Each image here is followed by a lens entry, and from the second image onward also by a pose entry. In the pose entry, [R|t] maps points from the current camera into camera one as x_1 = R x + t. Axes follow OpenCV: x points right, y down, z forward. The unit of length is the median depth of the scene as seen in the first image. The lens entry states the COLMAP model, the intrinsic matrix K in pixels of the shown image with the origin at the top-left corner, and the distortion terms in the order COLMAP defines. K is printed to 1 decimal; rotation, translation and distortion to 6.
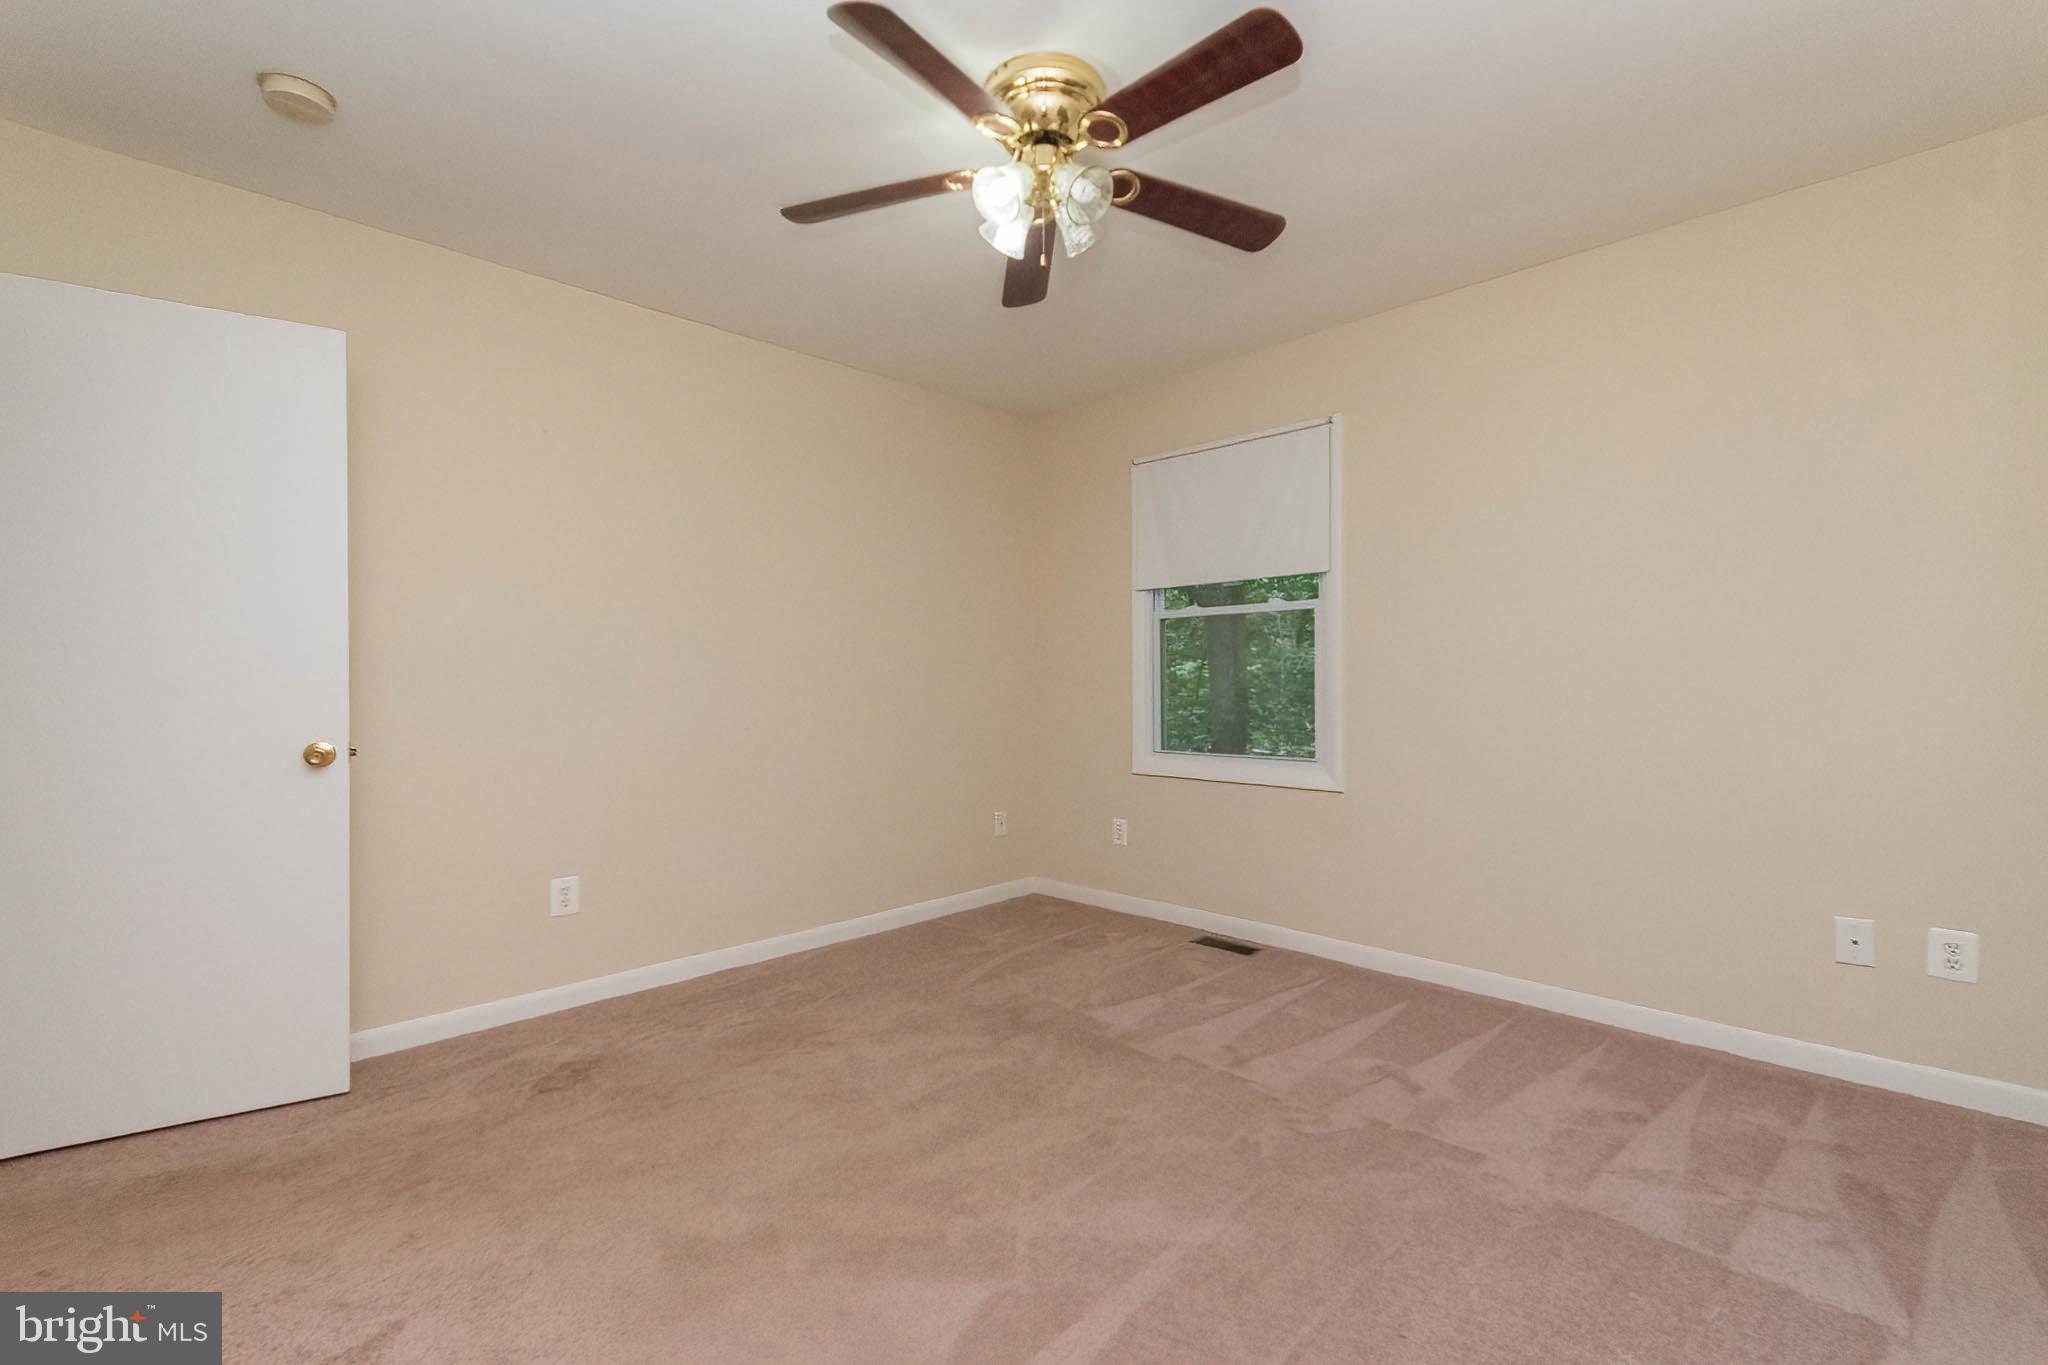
lens RADIAL K [[909.8, 0, 1020.0], [0, 909.8, 695.1], [0, 0, 1]] dist [0.013369, 0.000162]
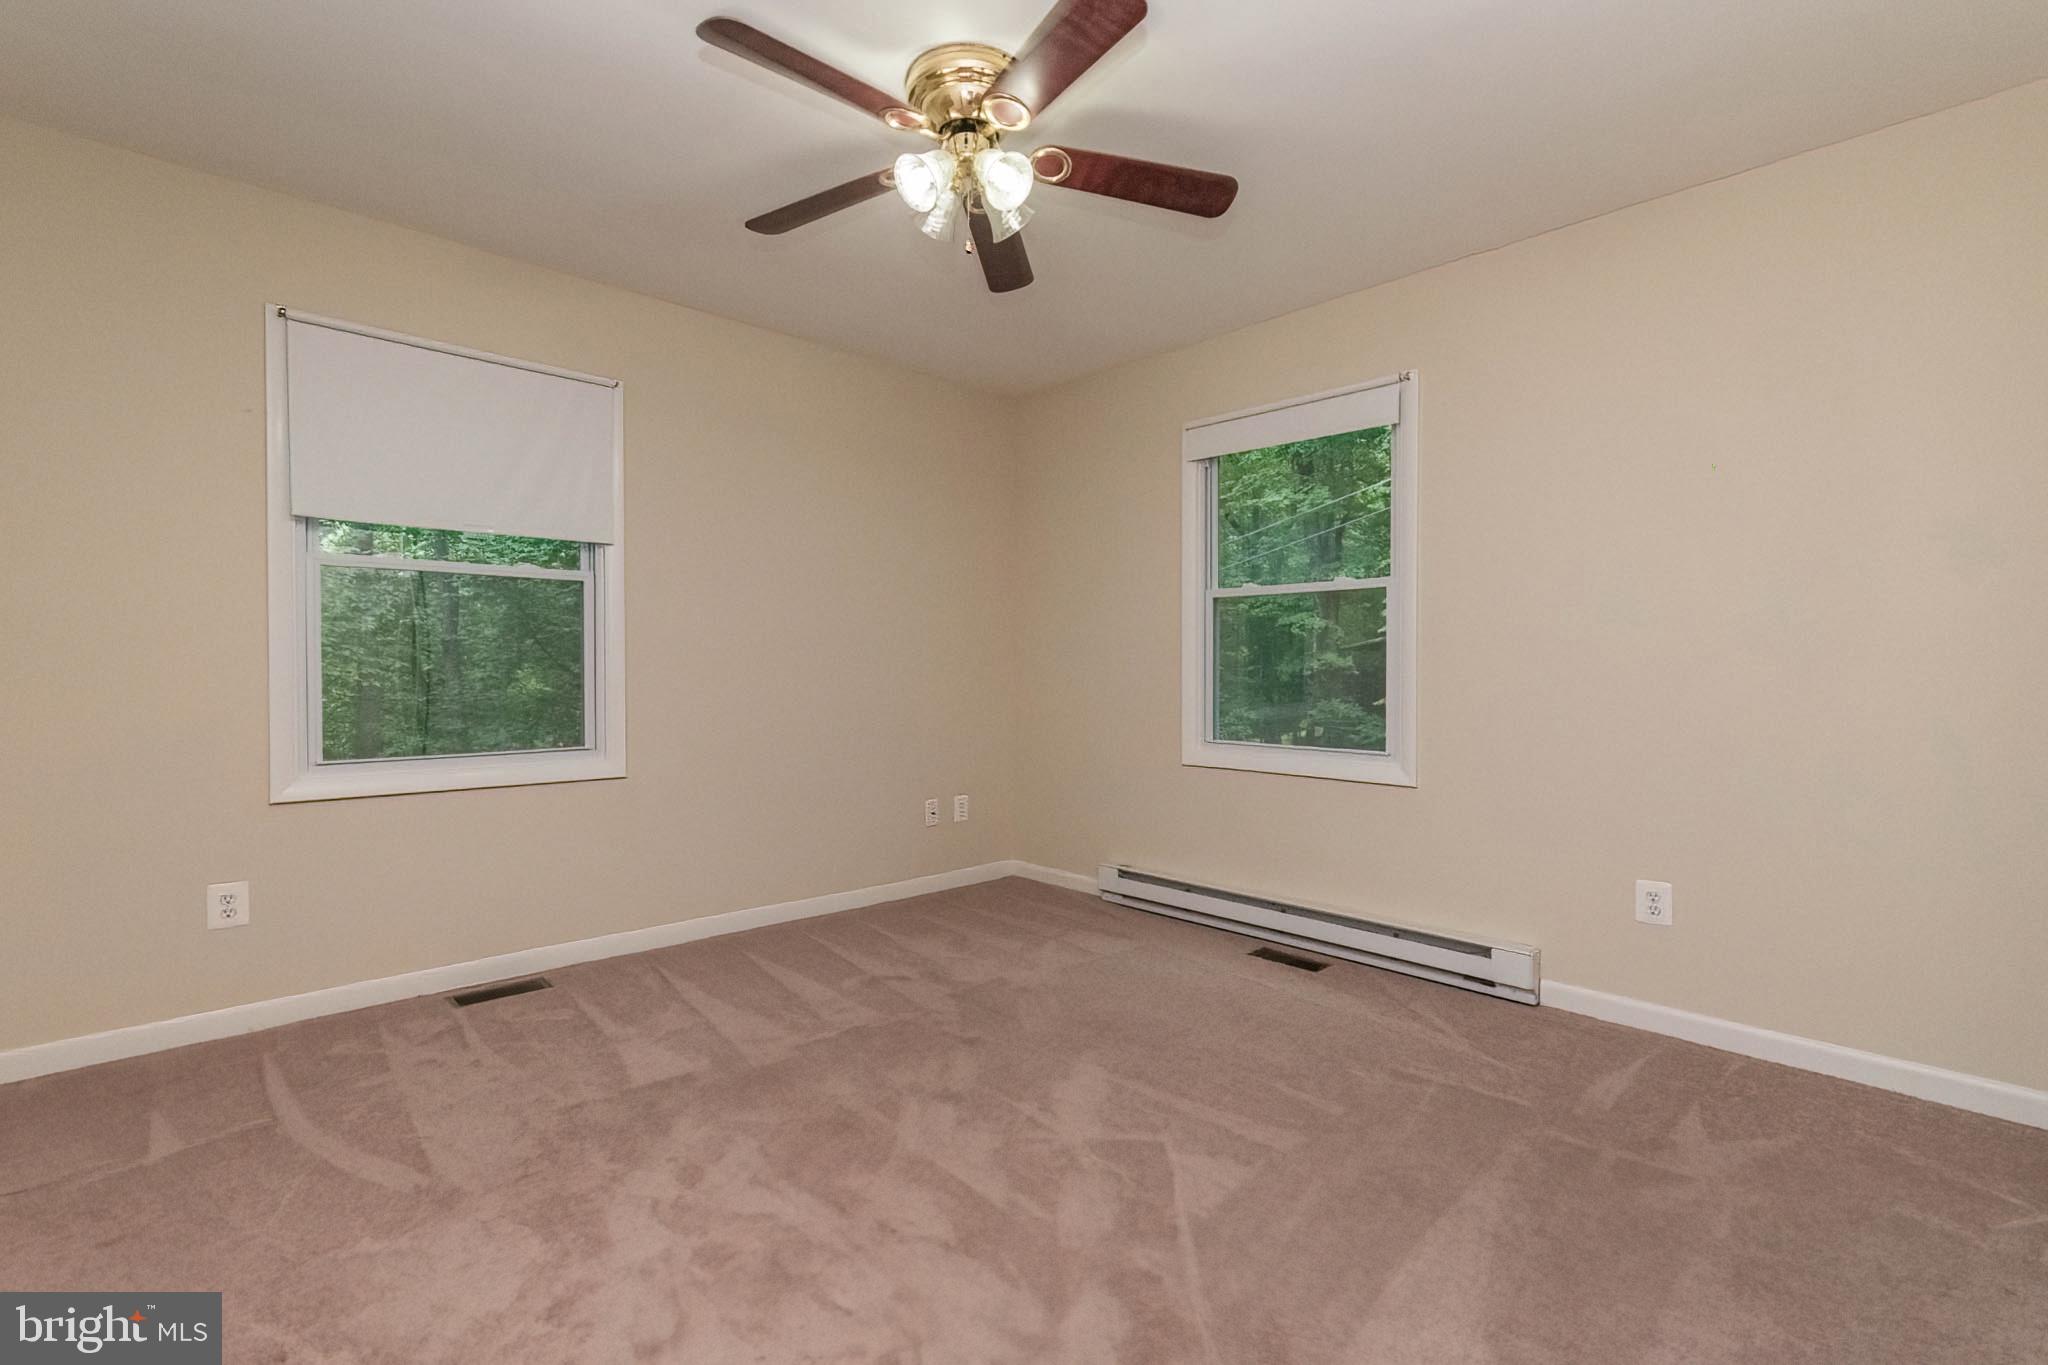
lens RADIAL K [[925.5, 0, 1024.3], [0, 925.5, 669.5], [0, 0, 1]] dist [0.014665, 0.000053]
pose [[0.017660, 0.001654, 0.999843, -0.817217], [0.004125, 0.999990, -0.001727, -0.004505], [-0.999836, 0.004155, 0.017653, 0.742161]]
